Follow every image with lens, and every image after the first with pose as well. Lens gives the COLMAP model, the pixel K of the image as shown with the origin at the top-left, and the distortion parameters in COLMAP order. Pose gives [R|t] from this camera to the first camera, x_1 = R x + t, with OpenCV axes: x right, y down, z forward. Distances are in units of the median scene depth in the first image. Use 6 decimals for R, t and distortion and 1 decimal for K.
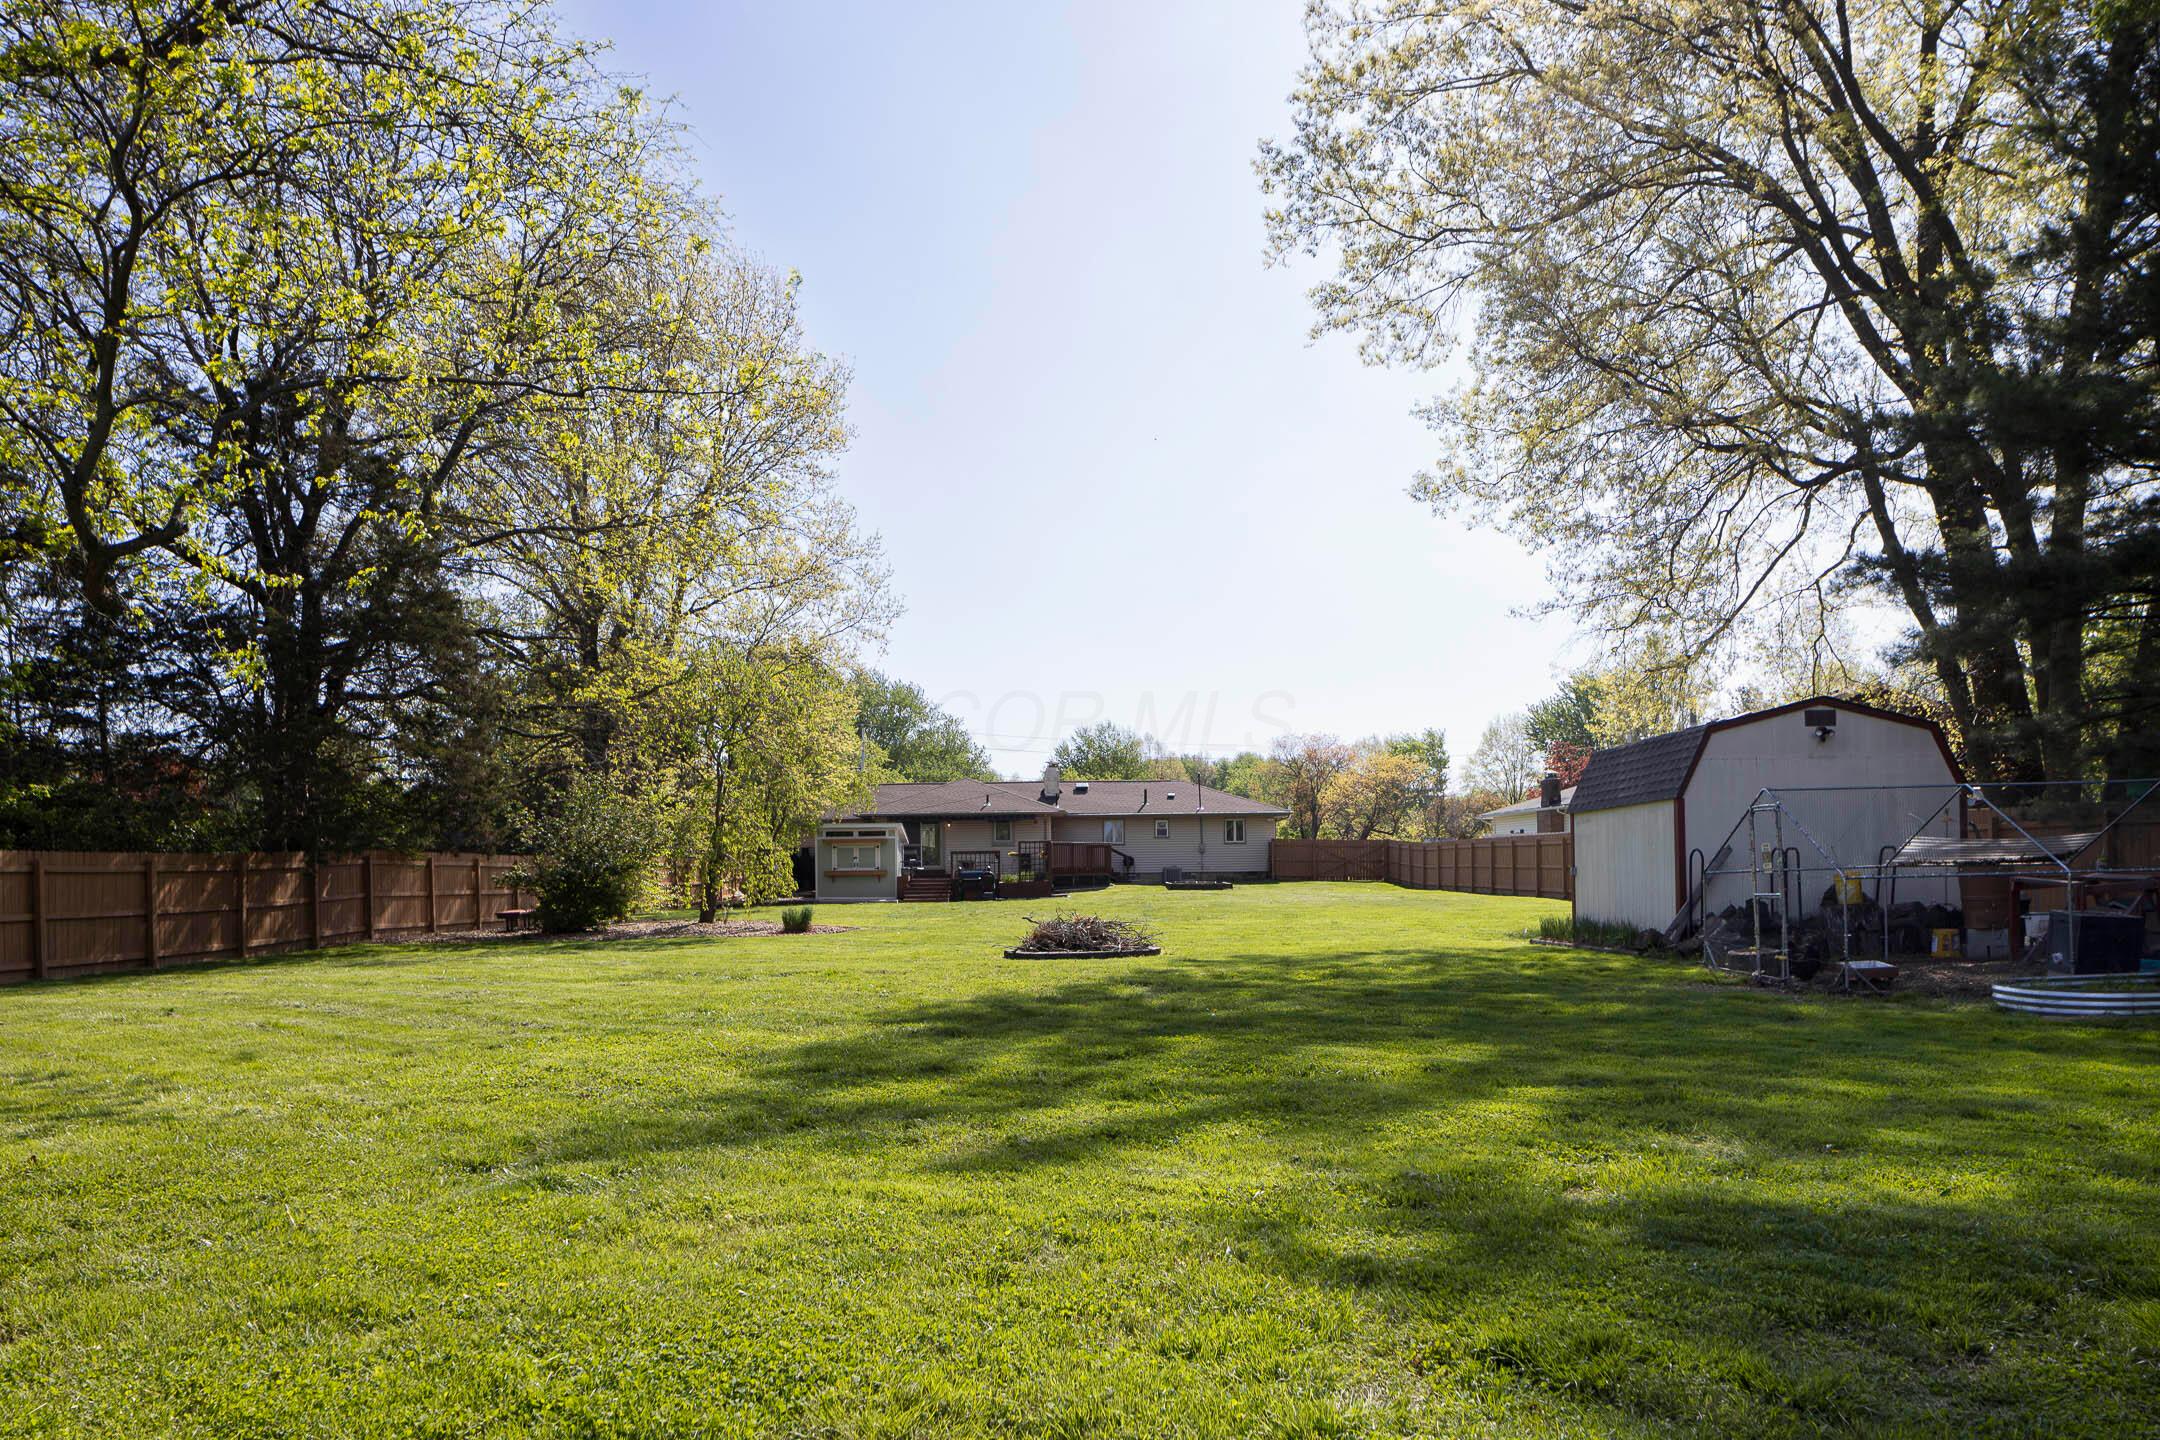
lens RADIAL K [[1449.3, 0, 1079.8], [0, 1449.3, 867.0], [0, 0, 1]] dist [0.003596, 0.003171]
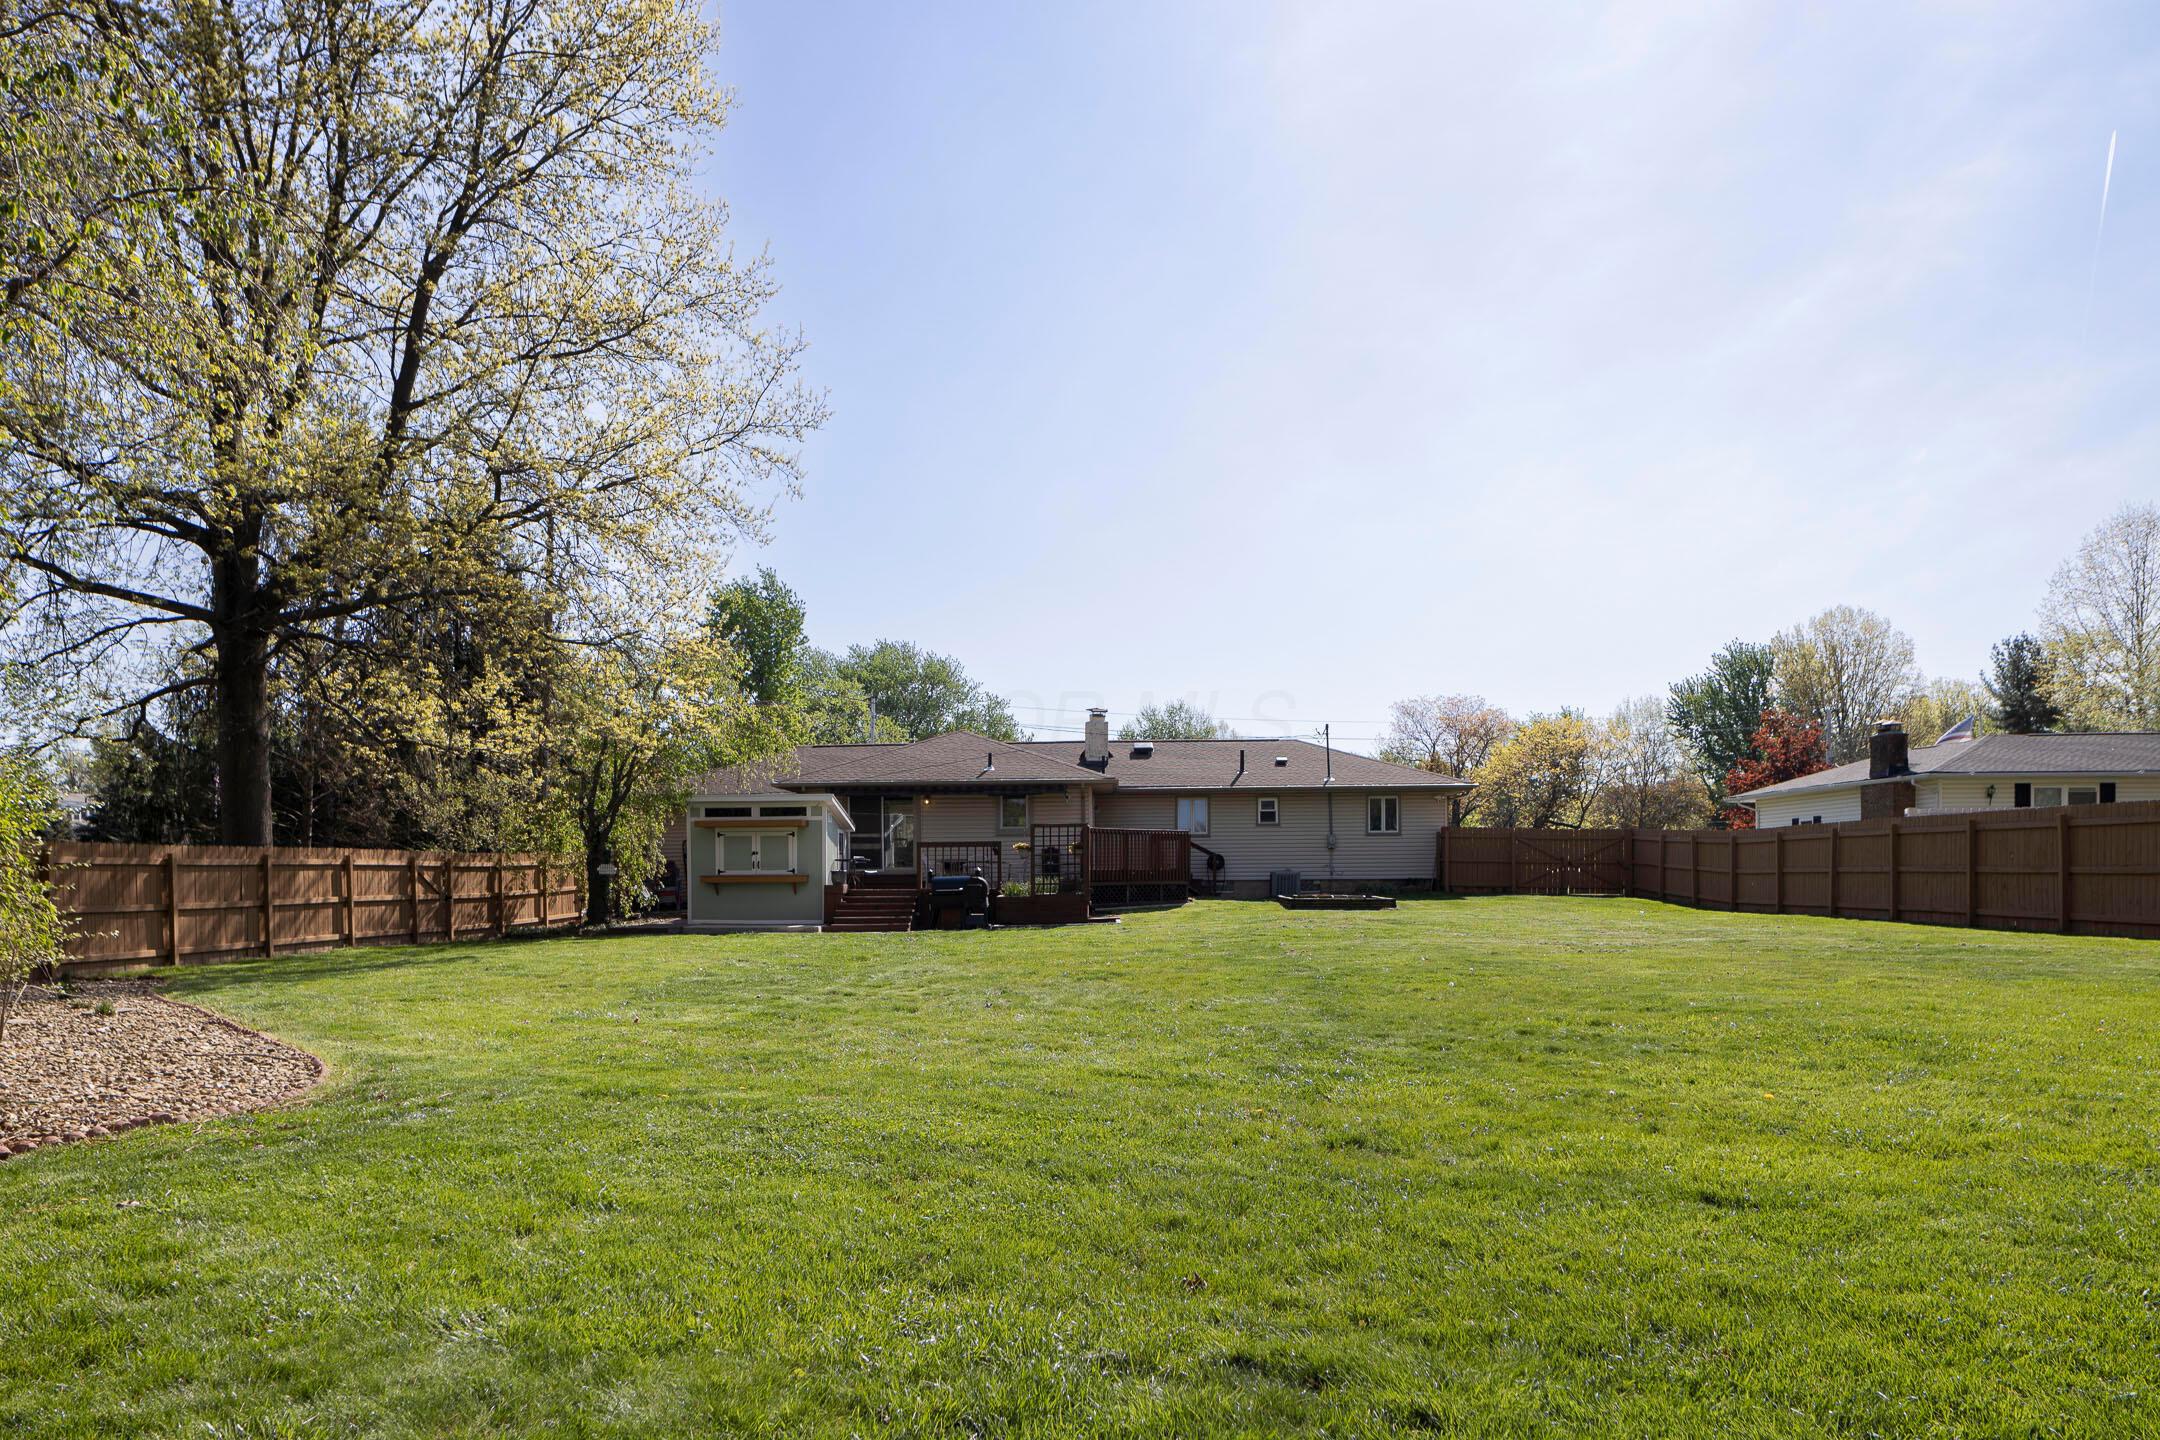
lens RADIAL K [[1449.3, 0, 1079.8], [0, 1449.3, 867.0], [0, 0, 1]] dist [0.003596, 0.003171]
pose [[0.998996, 0.002877, -0.044713, 0.002377], [-0.003060, 0.999987, -0.004027, 0.001167], [0.044701, 0.004159, 0.998992, 0.377667]]
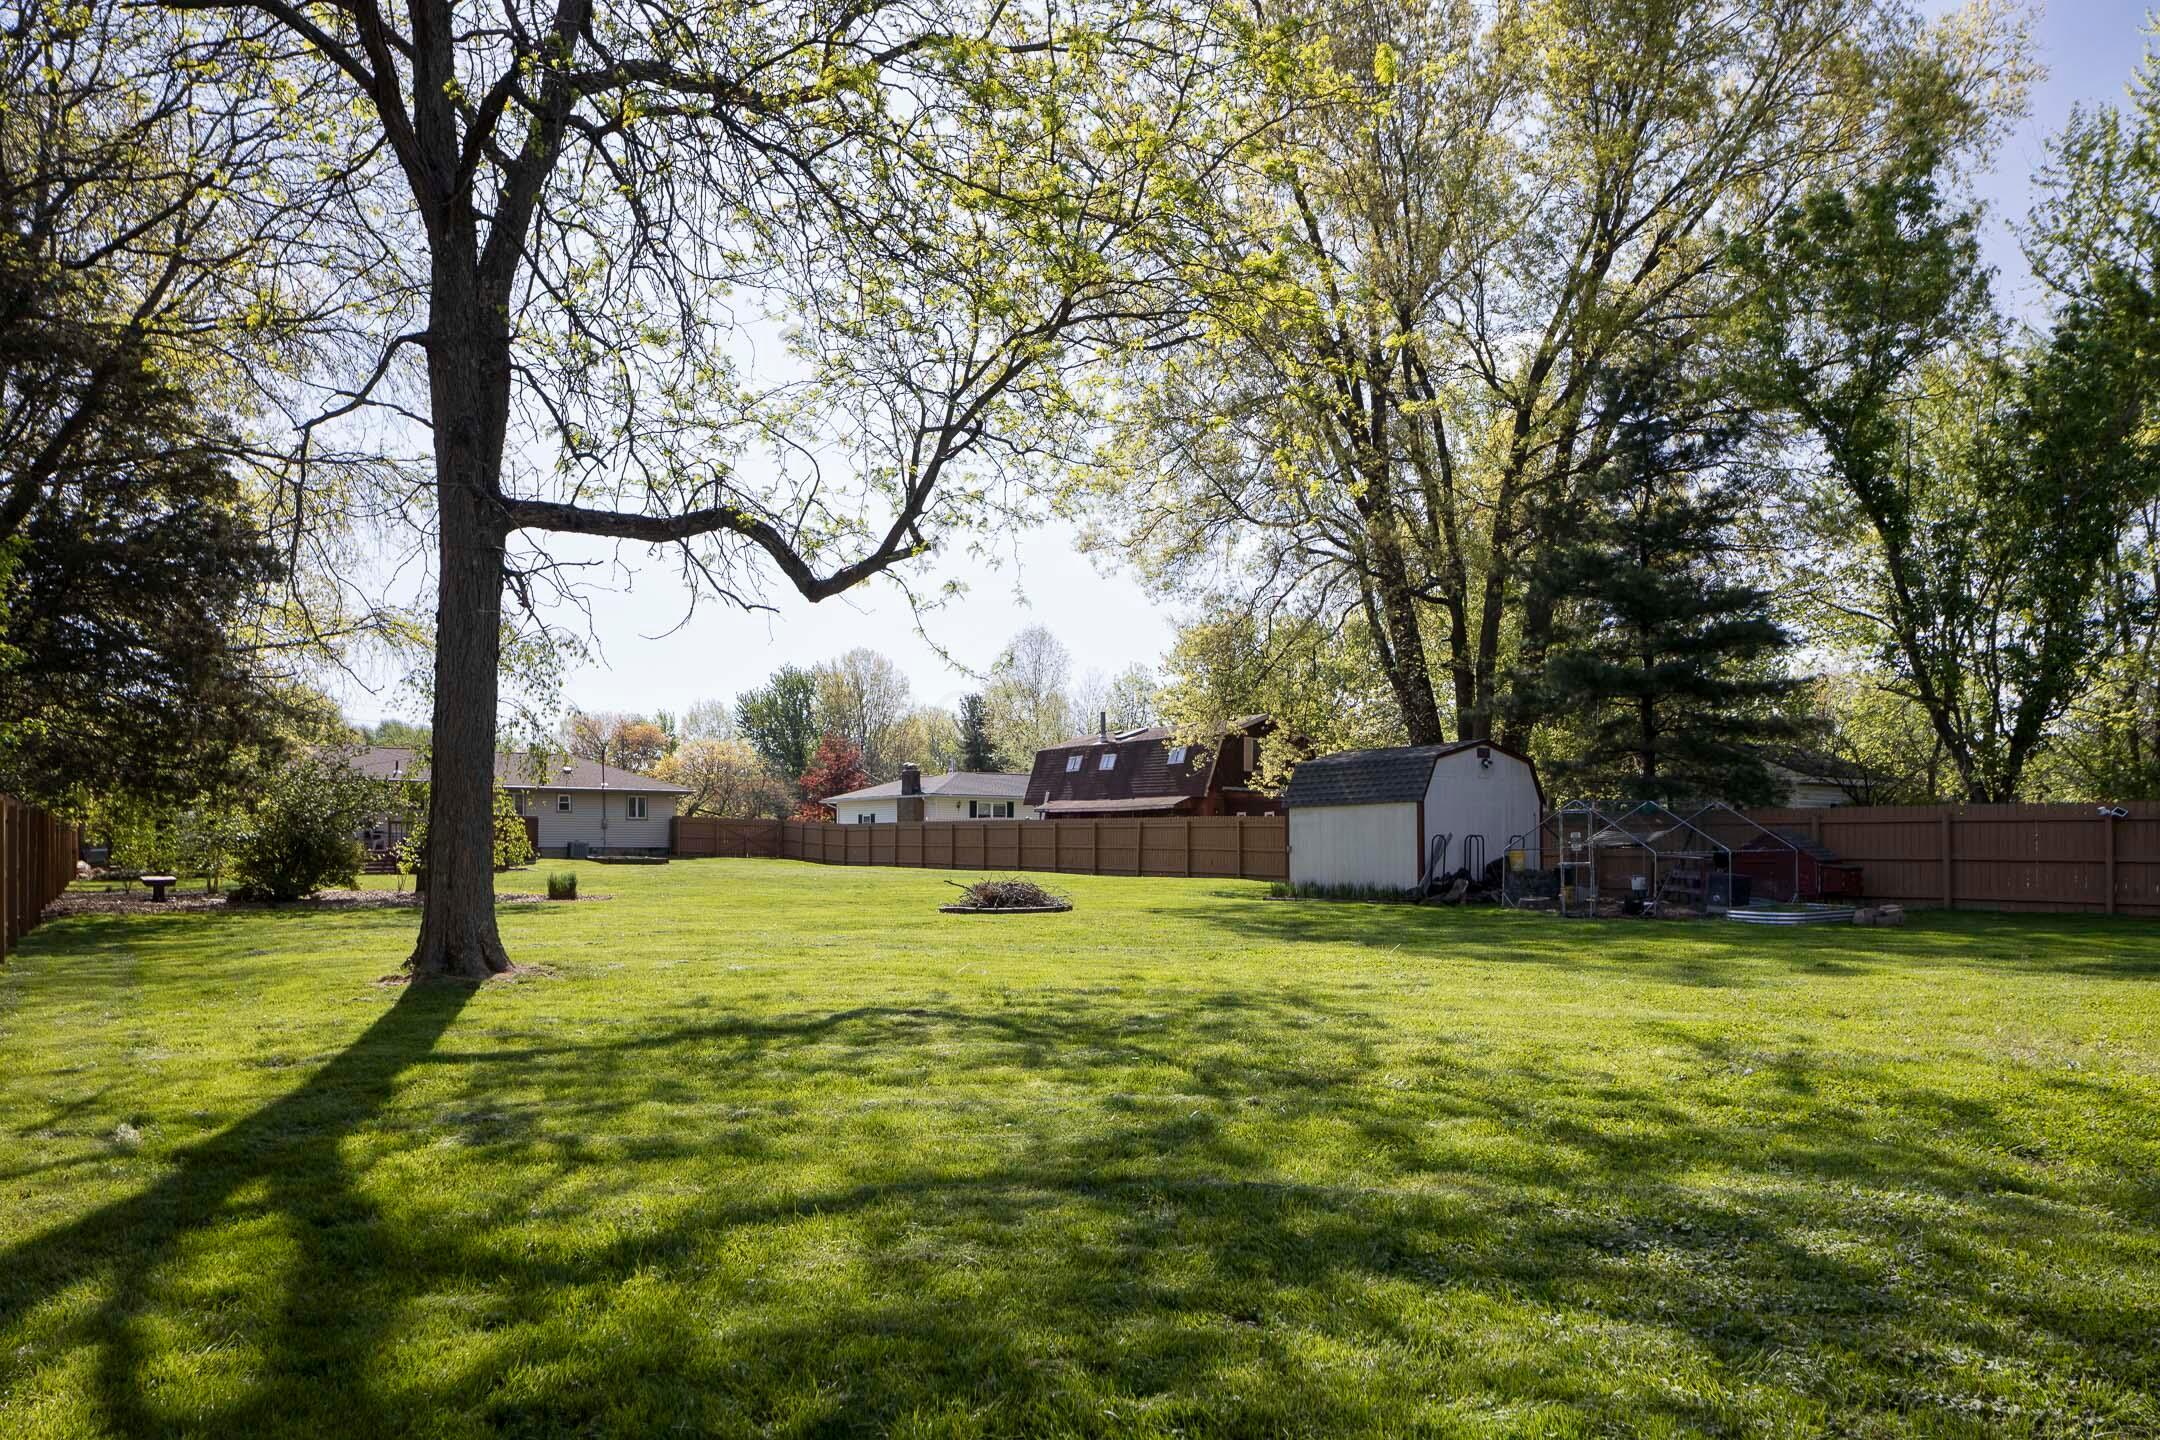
lens RADIAL K [[1449.3, 0, 1079.8], [0, 1449.3, 867.0], [0, 0, 1]] dist [0.003596, 0.003171]
pose [[0.823996, 0.007813, 0.566541, -0.226433], [-0.015064, 0.999854, 0.008121, 0.004220], [-0.566395, -0.015226, 0.823993, -0.018746]]
